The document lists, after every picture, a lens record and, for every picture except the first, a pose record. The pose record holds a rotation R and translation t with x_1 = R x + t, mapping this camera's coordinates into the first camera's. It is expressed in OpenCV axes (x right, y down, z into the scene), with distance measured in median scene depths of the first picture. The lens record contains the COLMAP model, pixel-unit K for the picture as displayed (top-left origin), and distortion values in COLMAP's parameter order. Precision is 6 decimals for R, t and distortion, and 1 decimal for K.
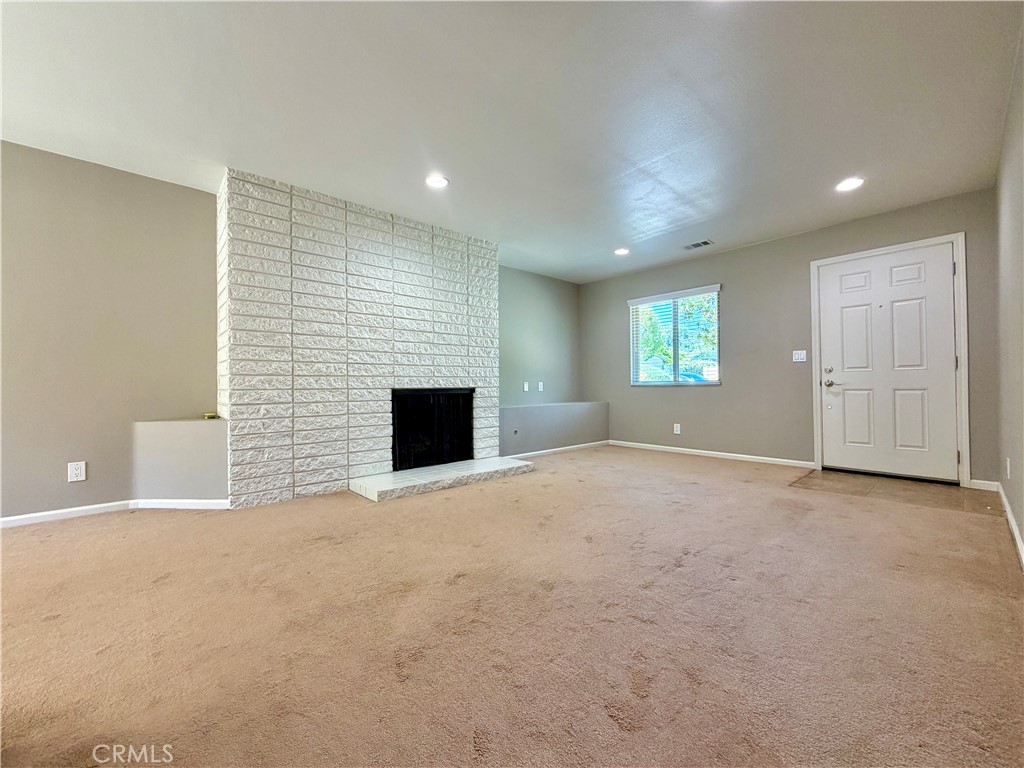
lens RADIAL K [[410.3, 0, 513.3], [0, 410.3, 380.6], [0, 0, 1]] dist [-0.002081, -0.000090]
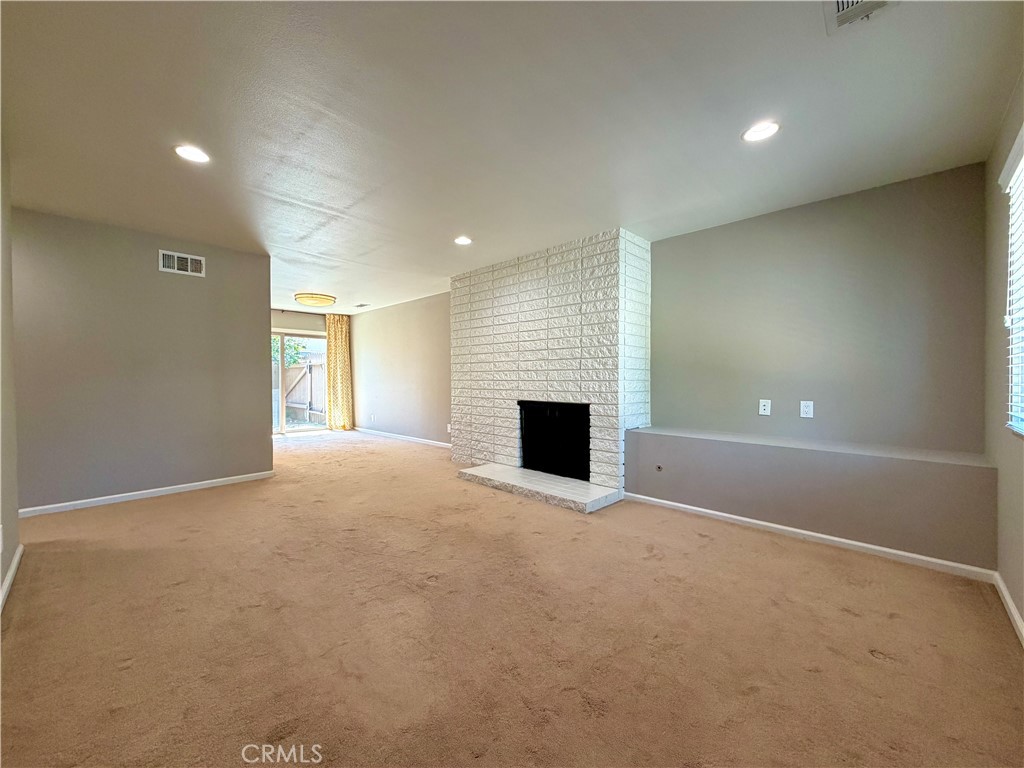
lens RADIAL K [[410.3, 0, 509.4], [0, 410.3, 381.9], [0, 0, 1]] dist [-0.002081, -0.000090]
pose [[0.056305, 0.017641, -0.998258, 0.863348], [0.011552, 0.999765, 0.018319, -0.053319], [0.998347, -0.012563, 0.056088, 0.837228]]
